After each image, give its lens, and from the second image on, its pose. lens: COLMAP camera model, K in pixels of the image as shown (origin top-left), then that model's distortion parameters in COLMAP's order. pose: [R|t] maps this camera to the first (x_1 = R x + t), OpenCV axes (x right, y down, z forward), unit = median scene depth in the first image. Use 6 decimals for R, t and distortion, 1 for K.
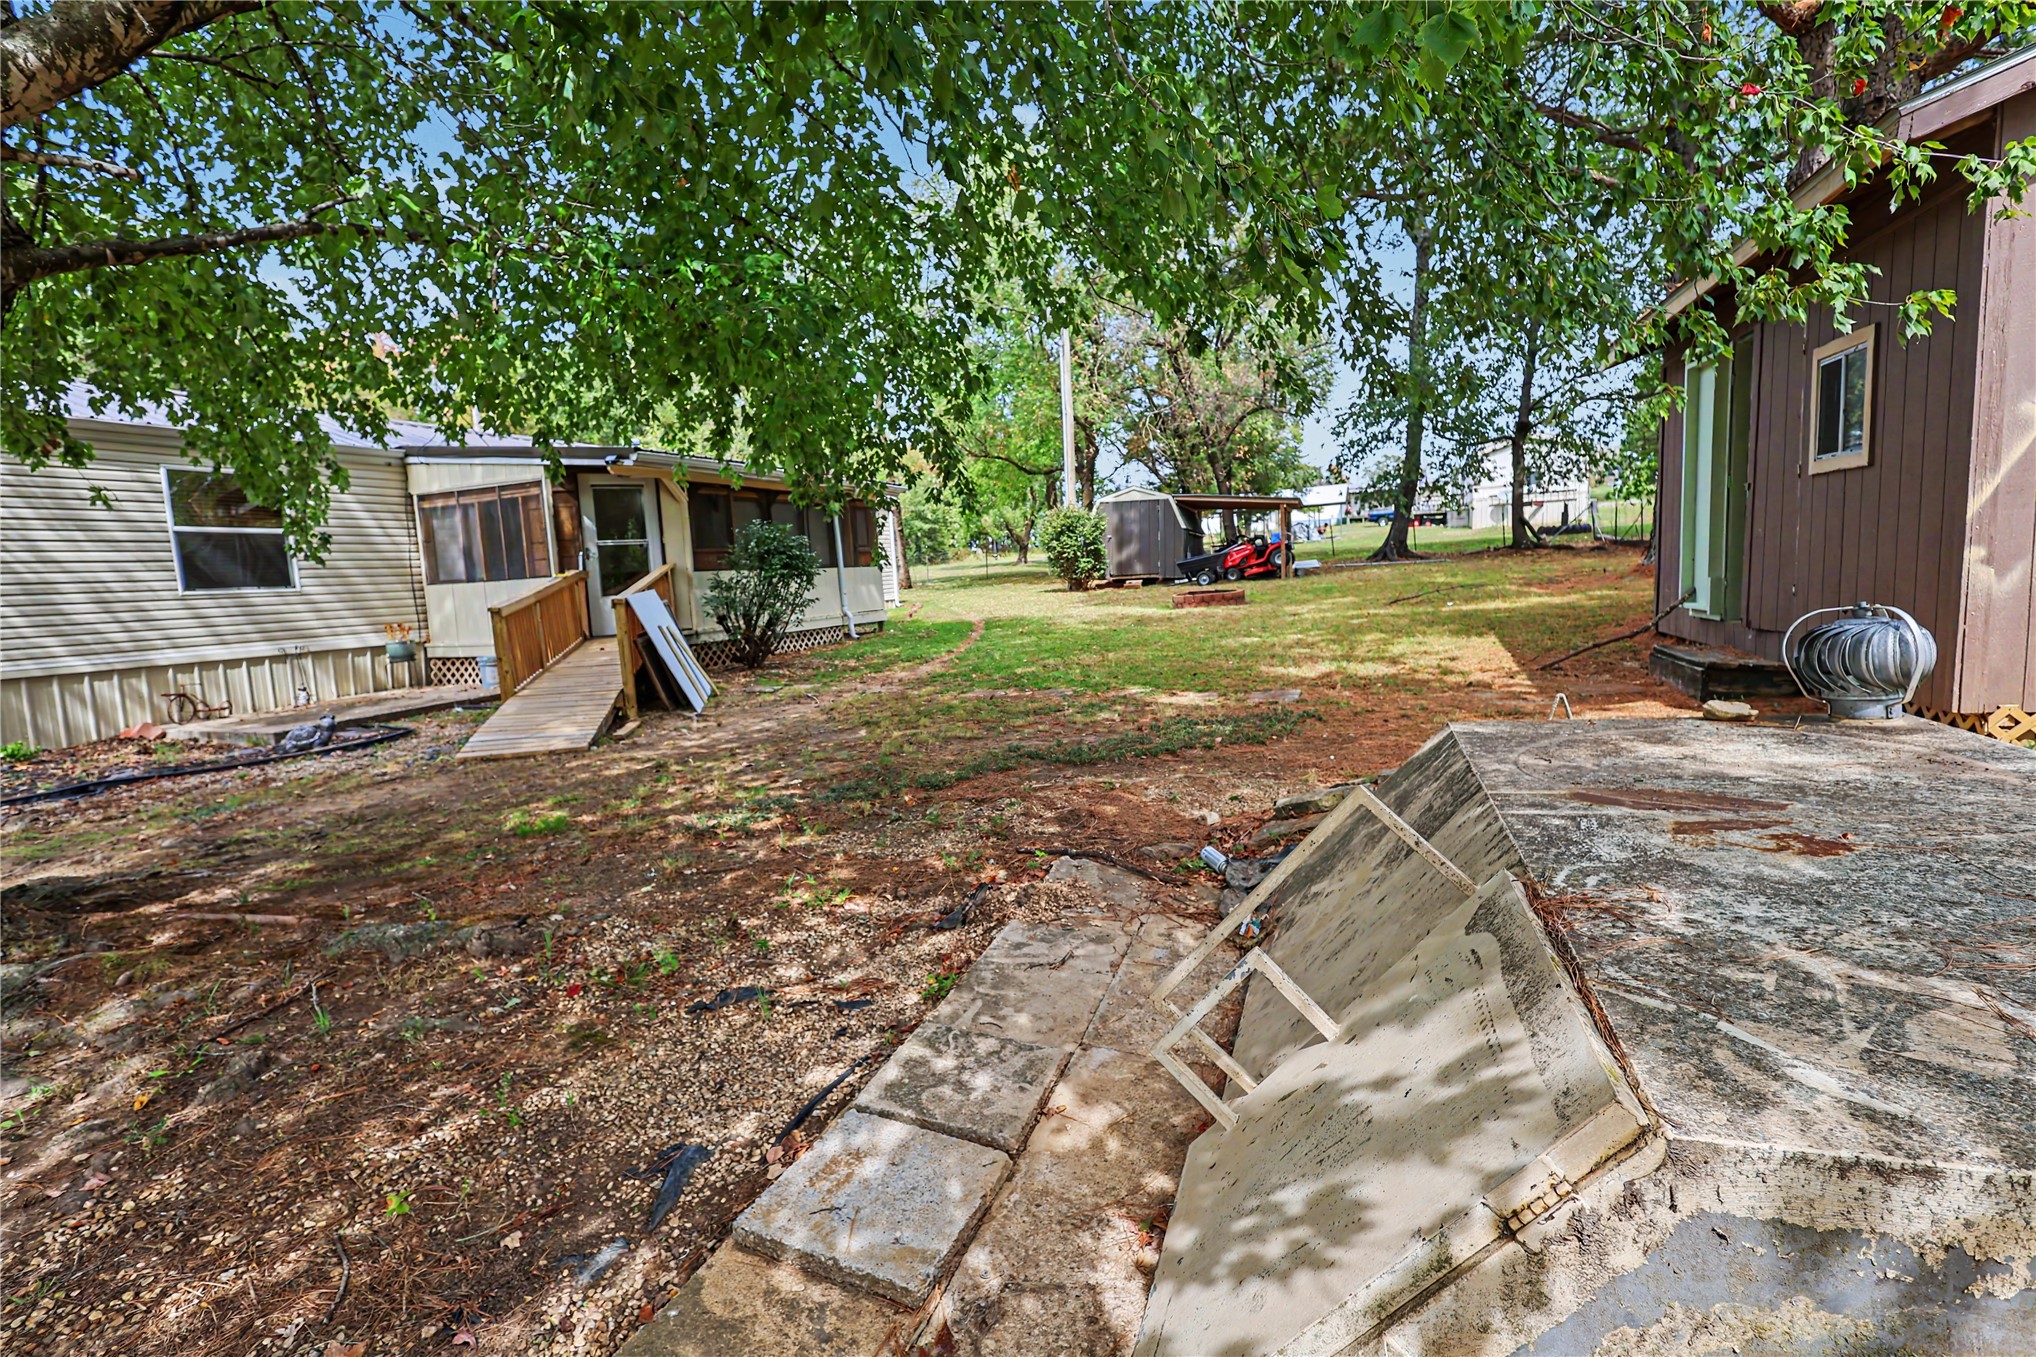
lens RADIAL K [[943.3, 0, 1018.6], [0, 943.3, 680.7], [0, 0, 1]] dist [-0.001198, 0.001490]
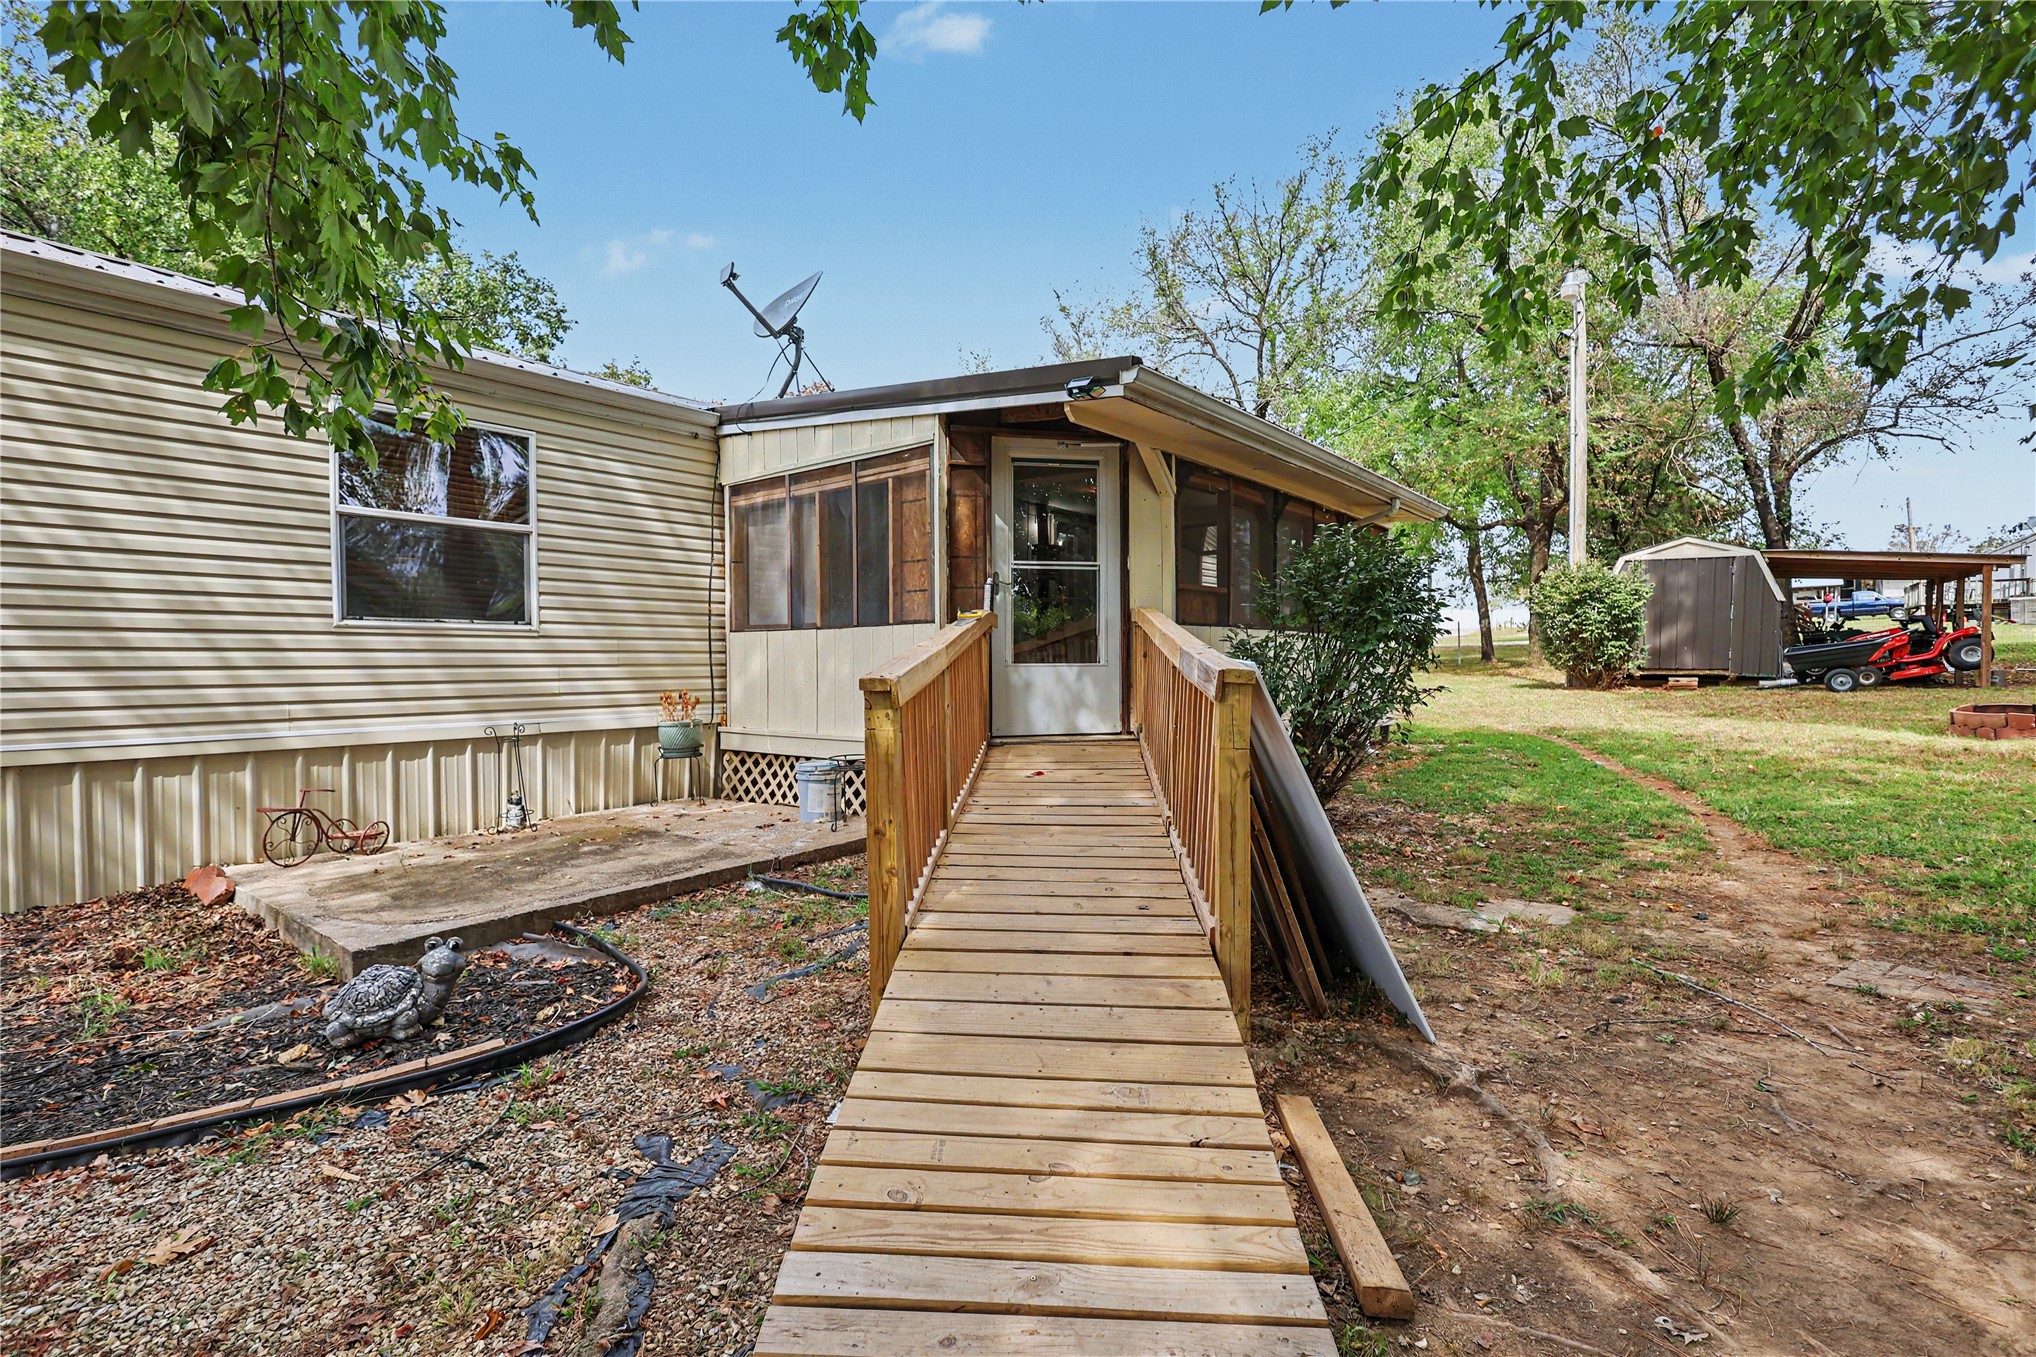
lens RADIAL K [[943.3, 0, 1015.1], [0, 943.3, 678.7], [0, 0, 1]] dist [-0.001198, 0.001490]
pose [[0.960140, 0.050068, -0.275000, -0.298414], [-0.074230, 0.994173, -0.078162, -0.039292], [0.269484, 0.095460, 0.958262, 0.496846]]
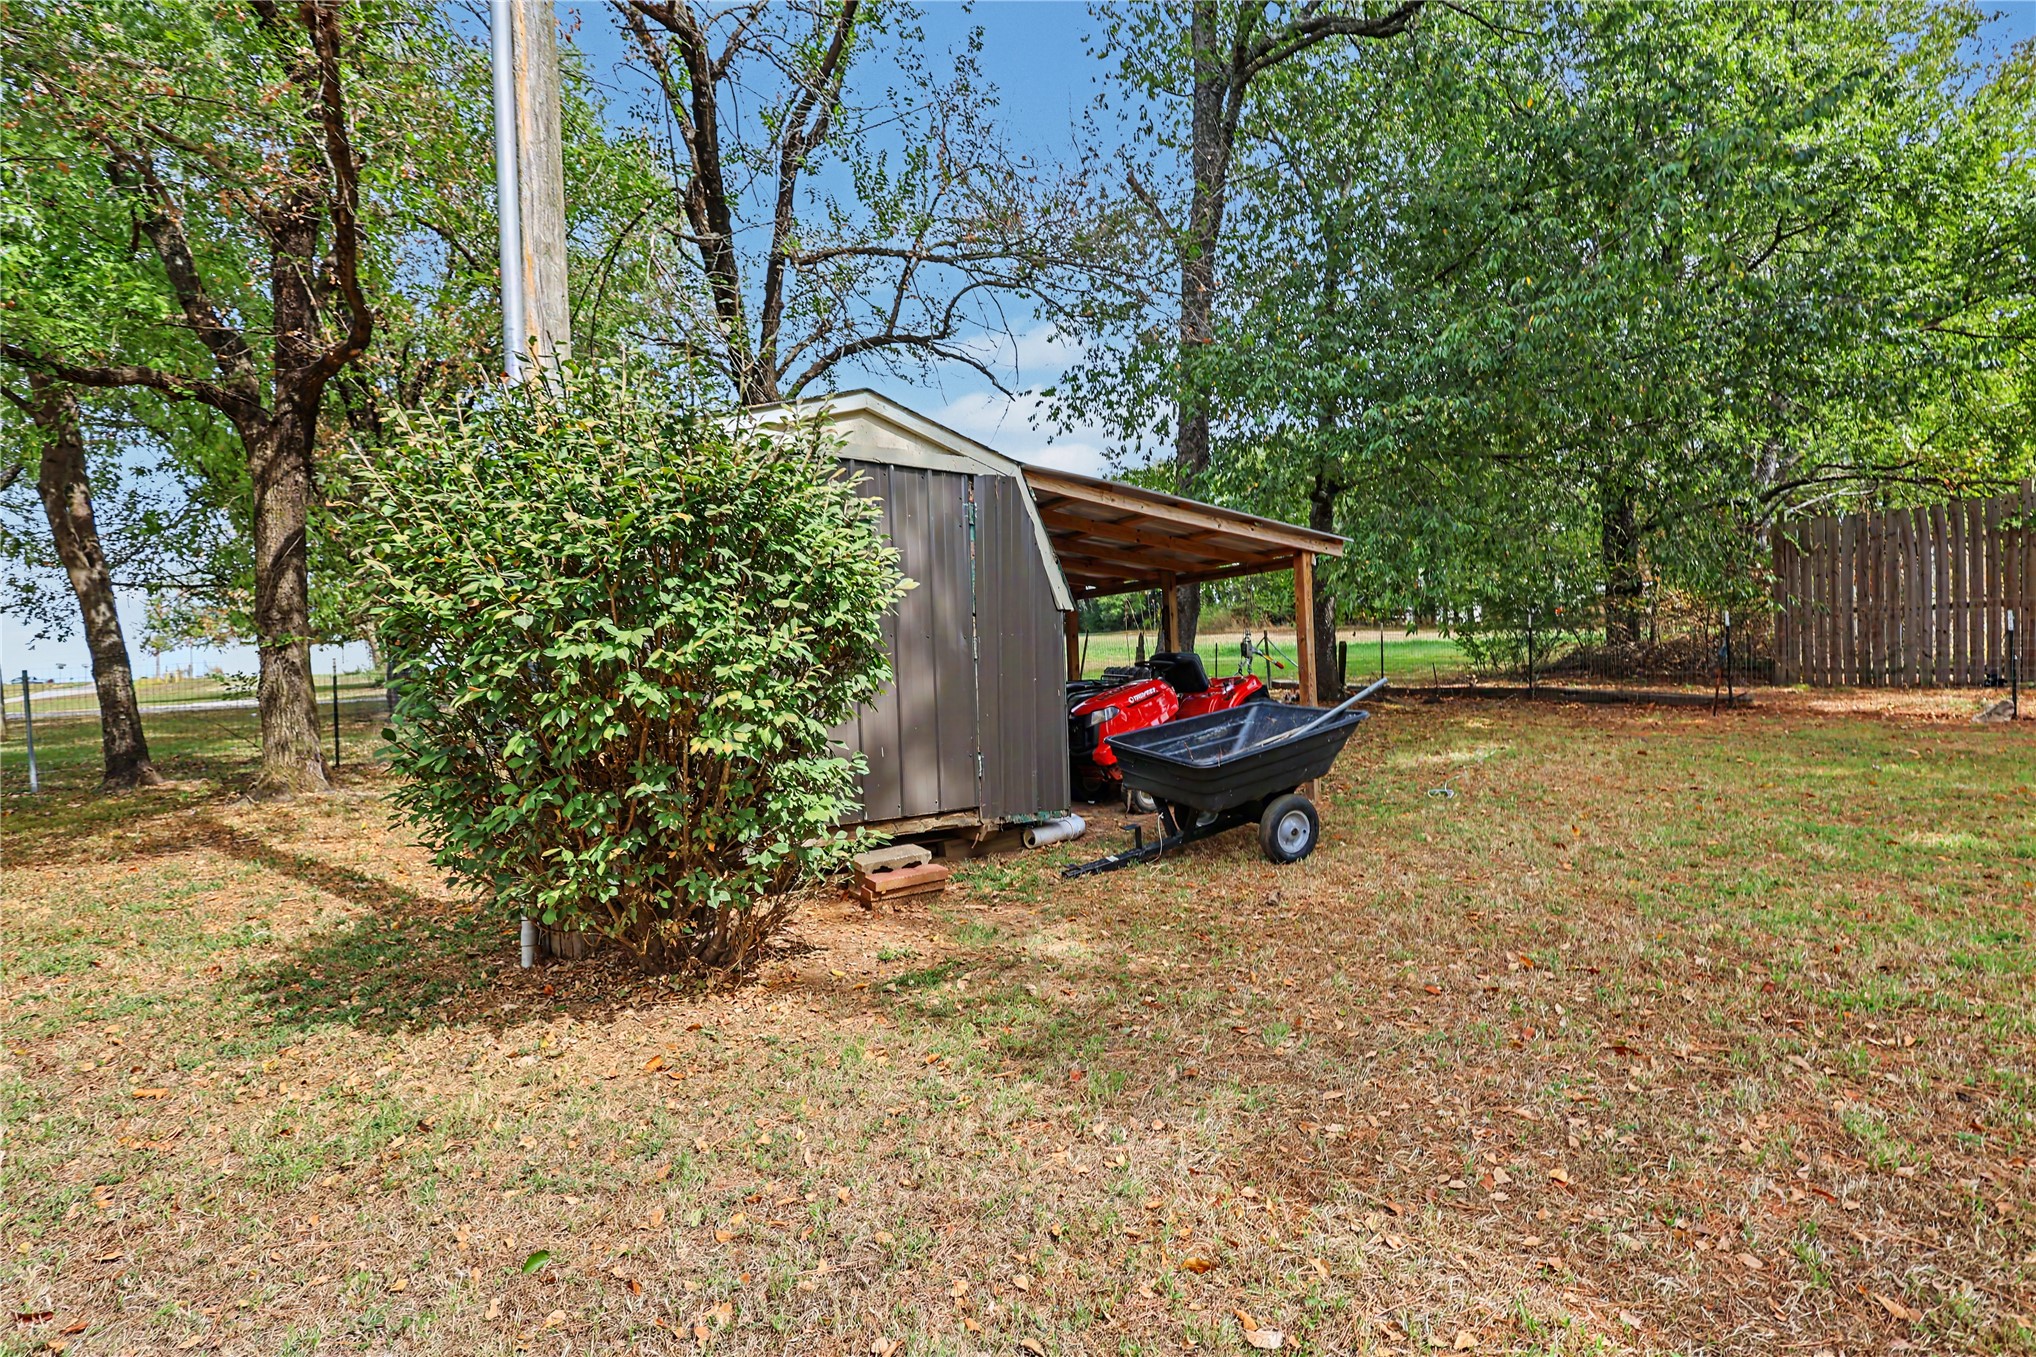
lens RADIAL K [[943.3, 0, 1013.0], [0, 943.3, 681.2], [0, 0, 1]] dist [-0.001198, 0.001490]
pose [[0.597997, 0.024083, 0.801137, -0.051350], [0.090829, 0.991073, -0.097591, -0.249401], [-0.796335, 0.131126, 0.590471, 1.773619]]
